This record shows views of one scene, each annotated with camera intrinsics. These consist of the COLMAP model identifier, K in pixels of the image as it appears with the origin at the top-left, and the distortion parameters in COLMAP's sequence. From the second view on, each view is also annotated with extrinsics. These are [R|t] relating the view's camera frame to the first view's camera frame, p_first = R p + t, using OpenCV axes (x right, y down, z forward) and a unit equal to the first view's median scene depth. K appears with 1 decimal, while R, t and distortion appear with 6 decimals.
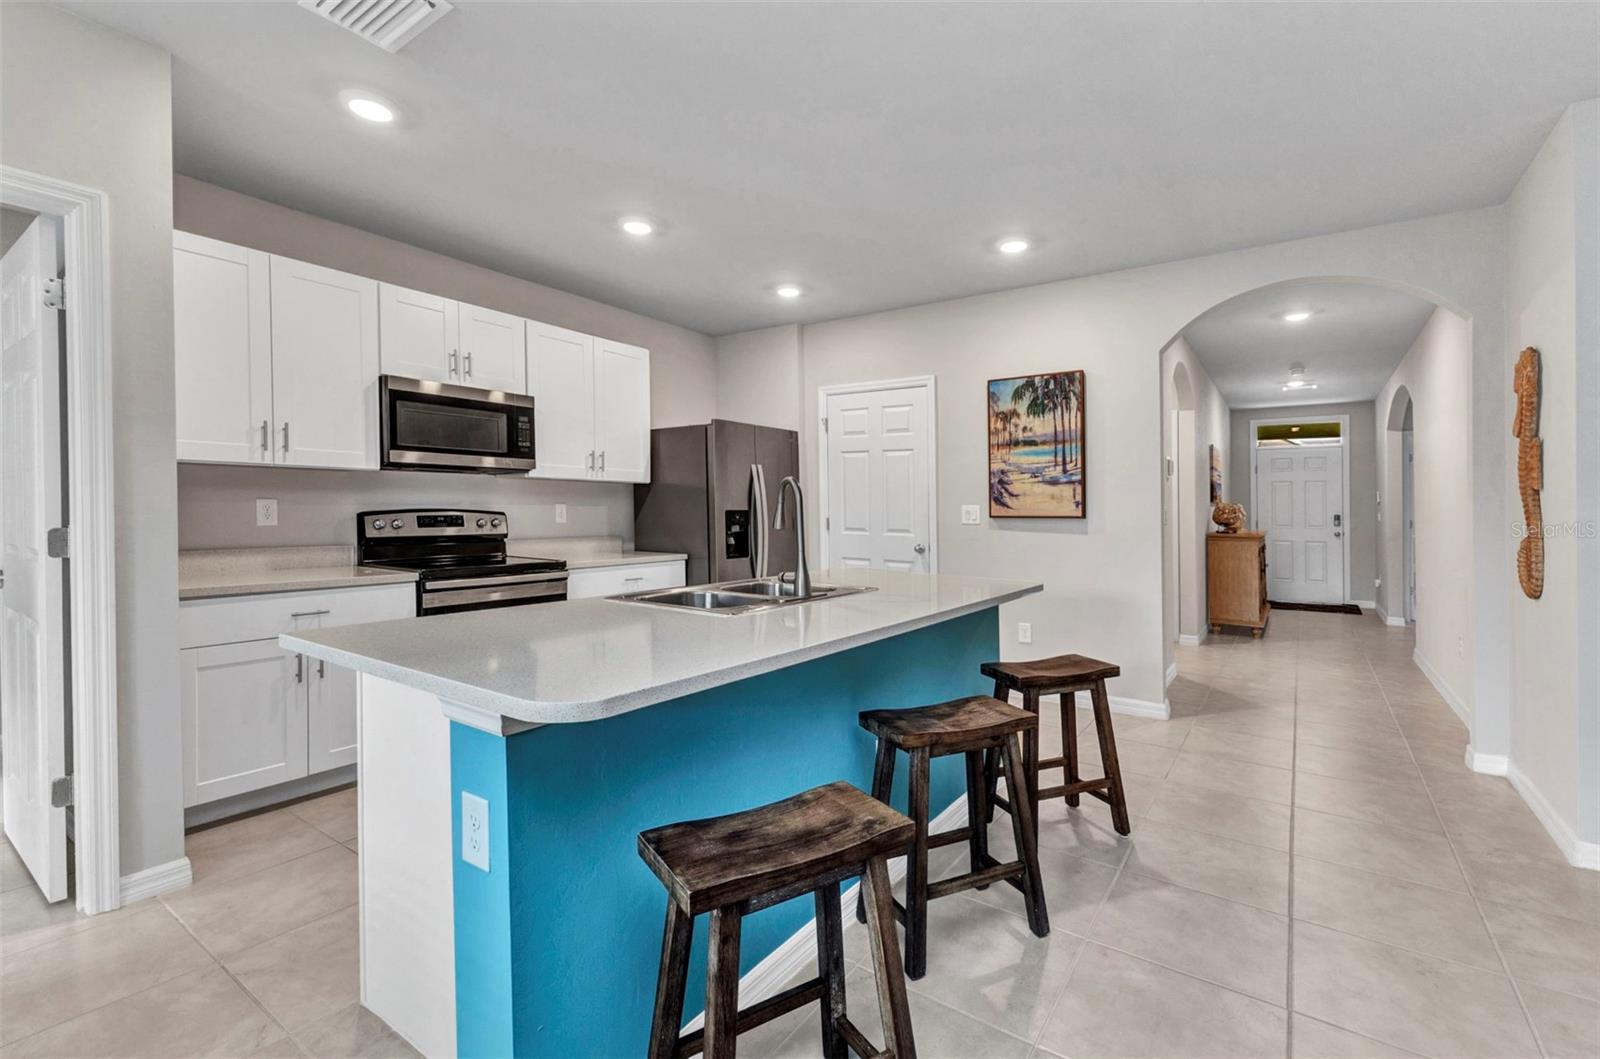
lens RADIAL K [[705.5, 0, 818.3], [0, 705.5, 514.4], [0, 0, 1]] dist [0.000043, -0.000053]
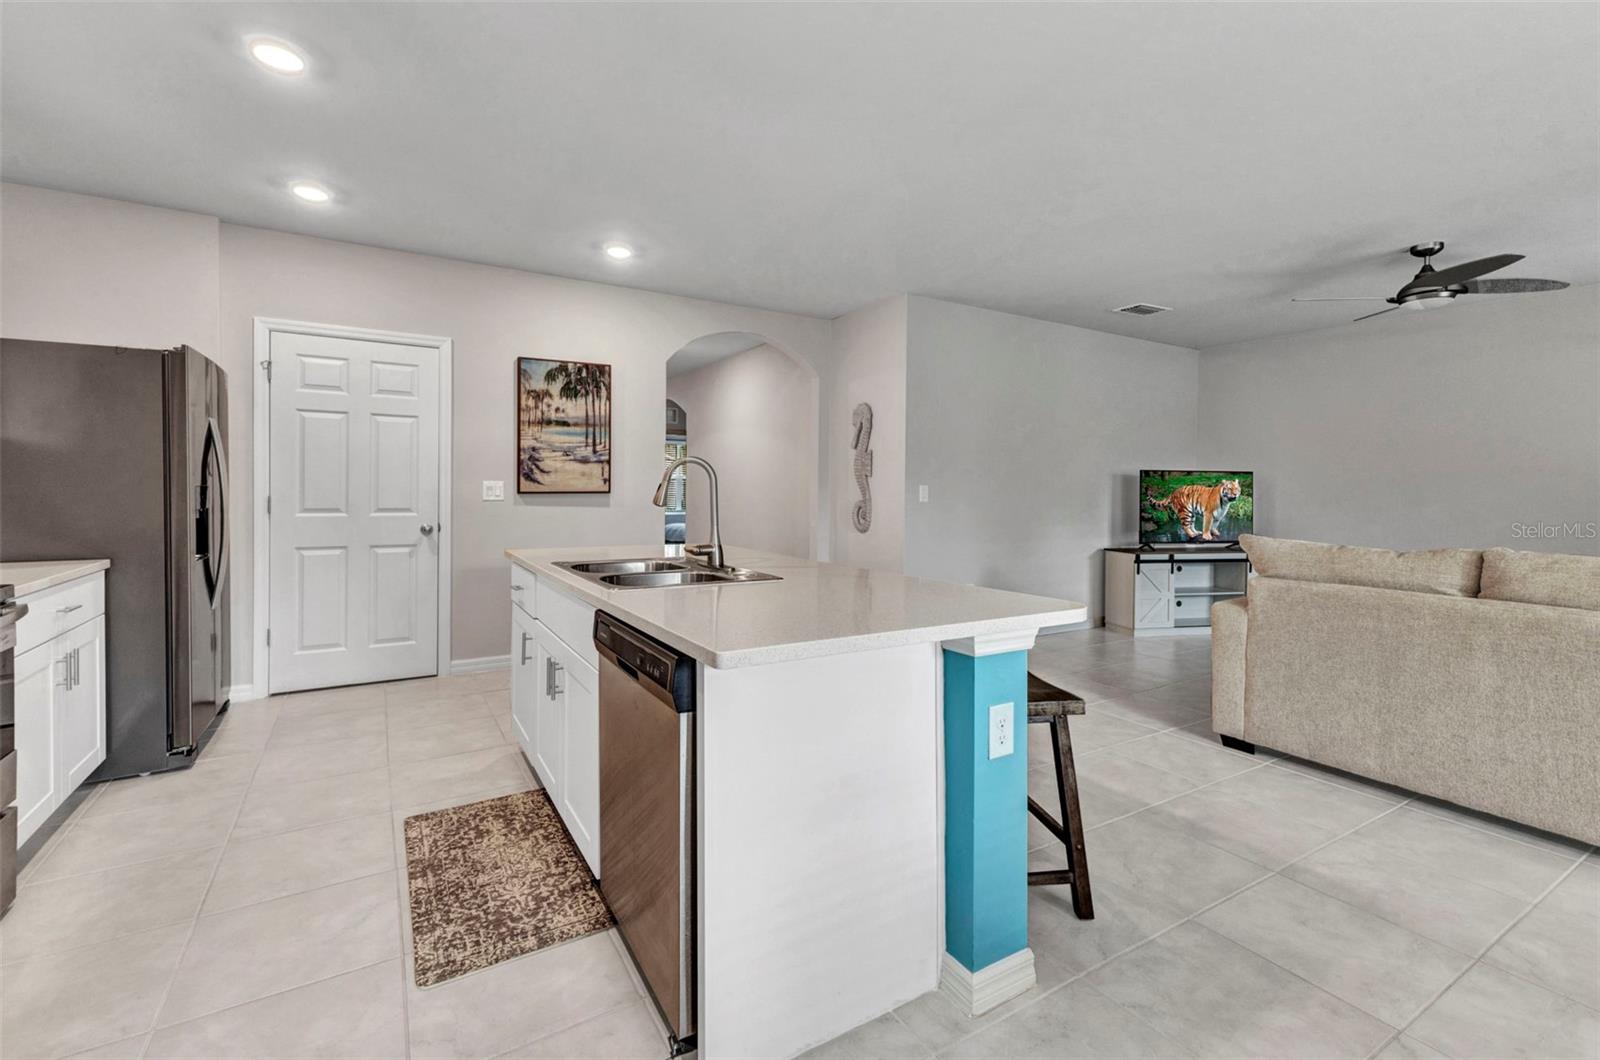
lens RADIAL K [[702.5, 0, 813.6], [0, 702.5, 495.1], [0, 0, 1]] dist [0.010749, -0.000207]
pose [[0.401022, -0.013408, 0.915970, -0.524647], [0.002420, 0.999905, 0.013577, -0.005685], [-0.916065, -0.003228, 0.401016, 0.218421]]
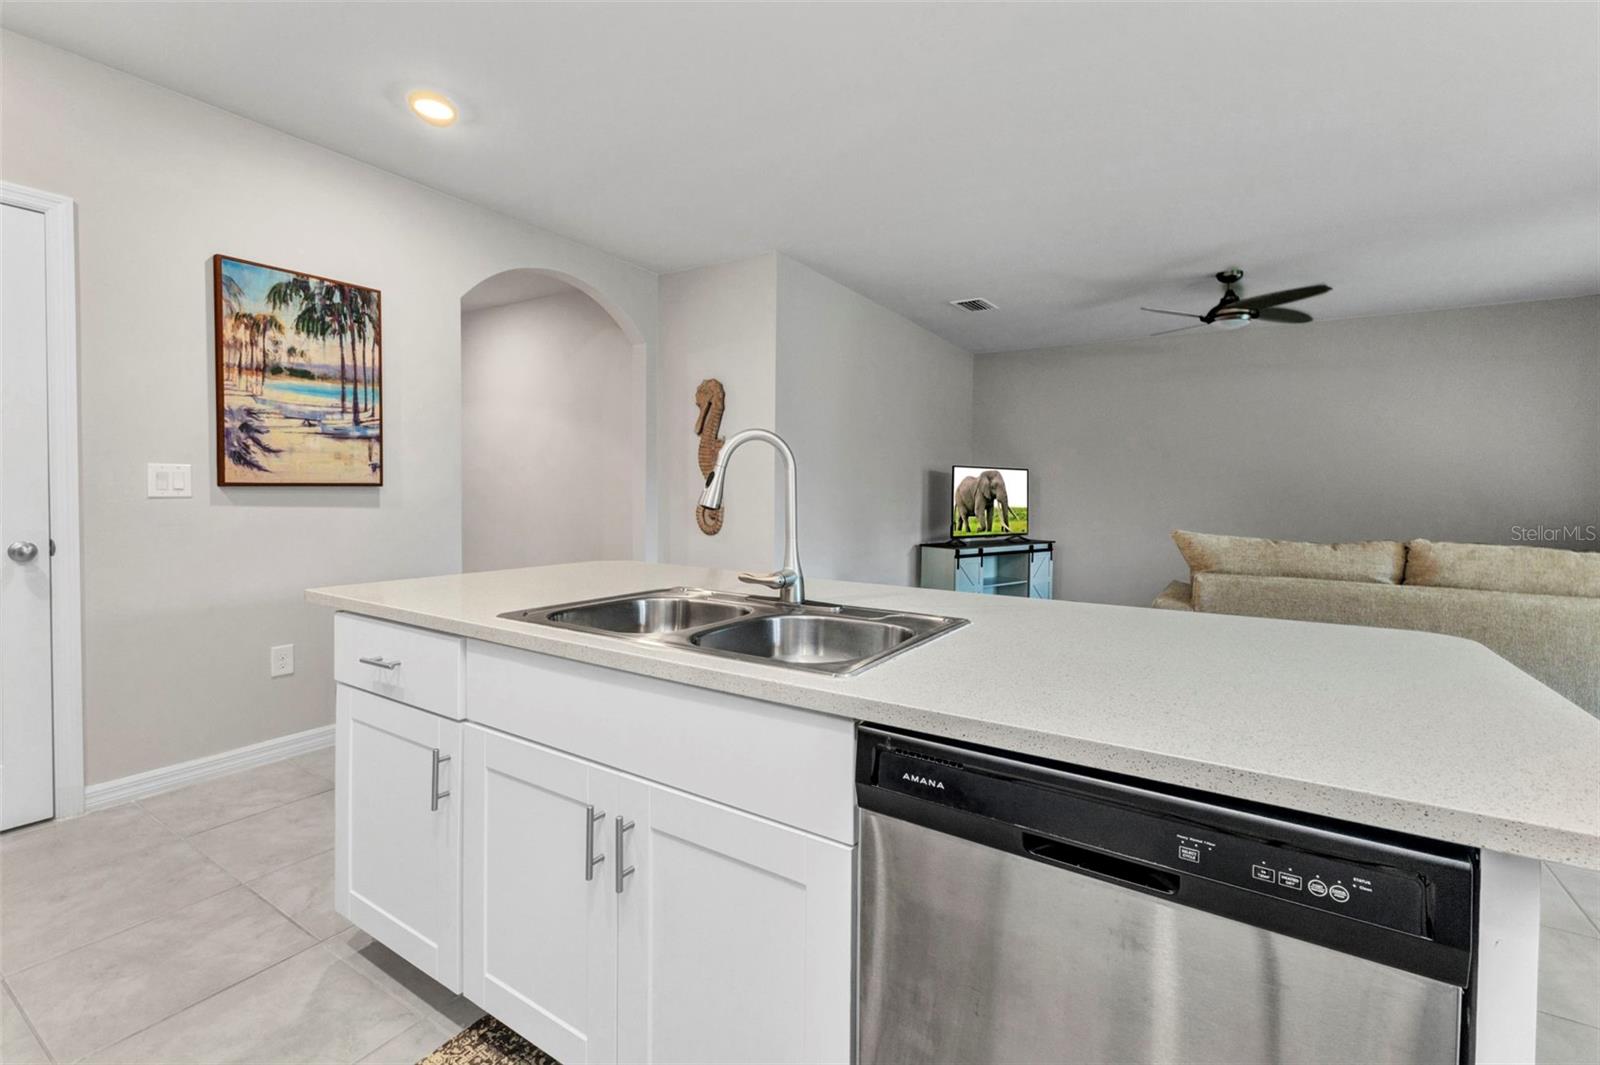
lens RADIAL K [[697.4, 0, 795.5], [0, 697.4, 519.4], [0, 0, 1]] dist [0.009311, 0.000024]
pose [[-0.034185, -0.055164, 0.997892, -0.386715], [-0.007447, 0.998462, 0.054941, -0.003053], [-0.999388, -0.005553, -0.034543, 0.547491]]
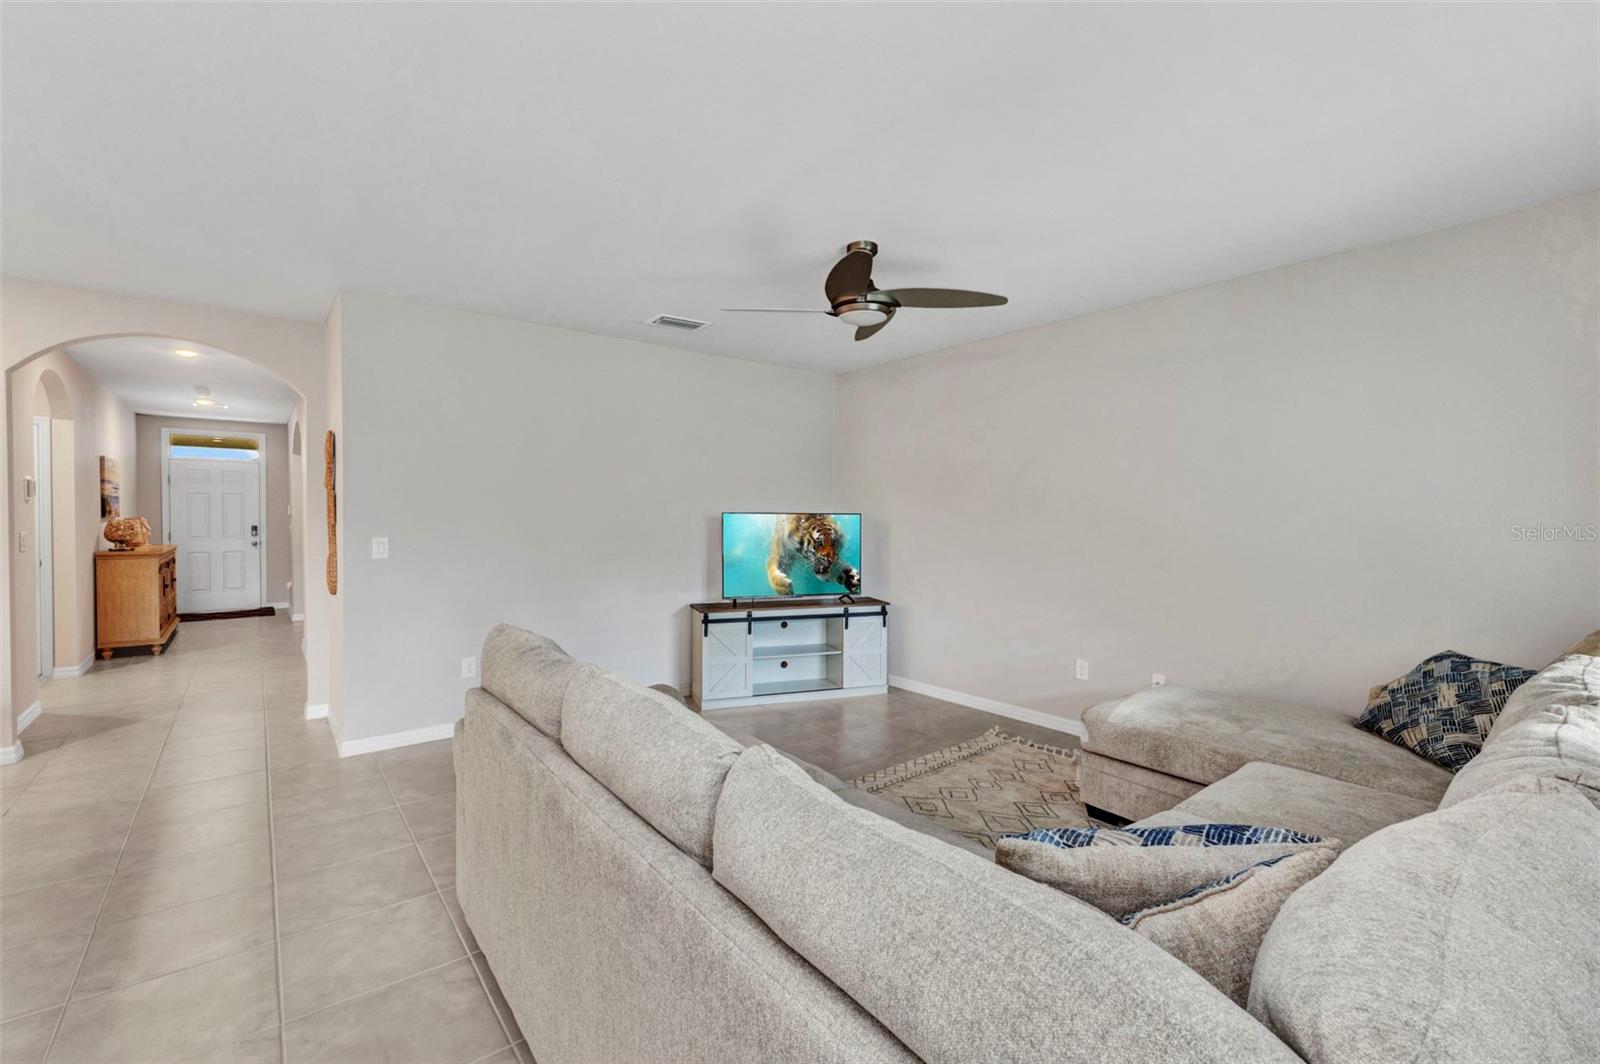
lens RADIAL K [[700.1, 0, 804.1], [0, 700.1, 513.3], [0, 0, 1]] dist [0.004147, -0.000379]
pose [[0.299802, -0.006960, 0.953976, -0.088942], [0.008190, 0.999955, 0.004722, -0.038296], [-0.953966, 0.006397, 0.299845, -0.296711]]
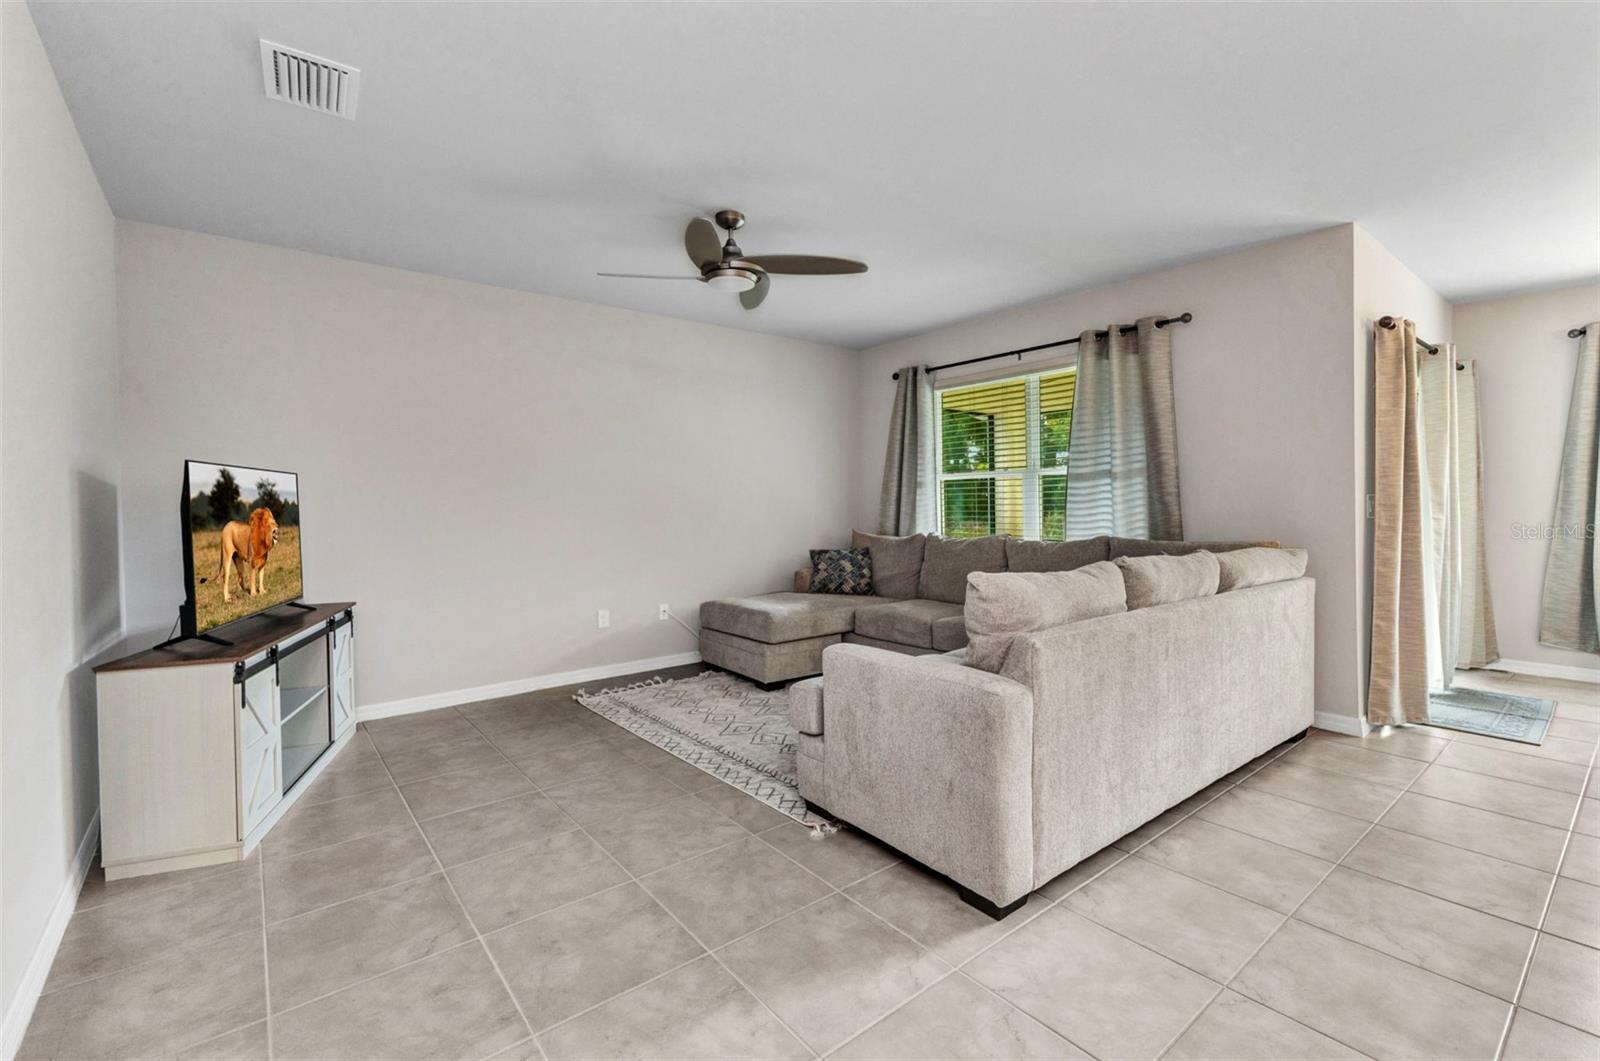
lens RADIAL K [[702.5, 0, 813.6], [0, 702.5, 495.6], [0, 0, 1]] dist [0.010749, -0.000207]
pose [[-0.961360, -0.001682, 0.275289, 0.343257], [-0.001677, 0.999999, 0.000256, -0.005469], [-0.275289, -0.000216, -0.961361, 0.603117]]
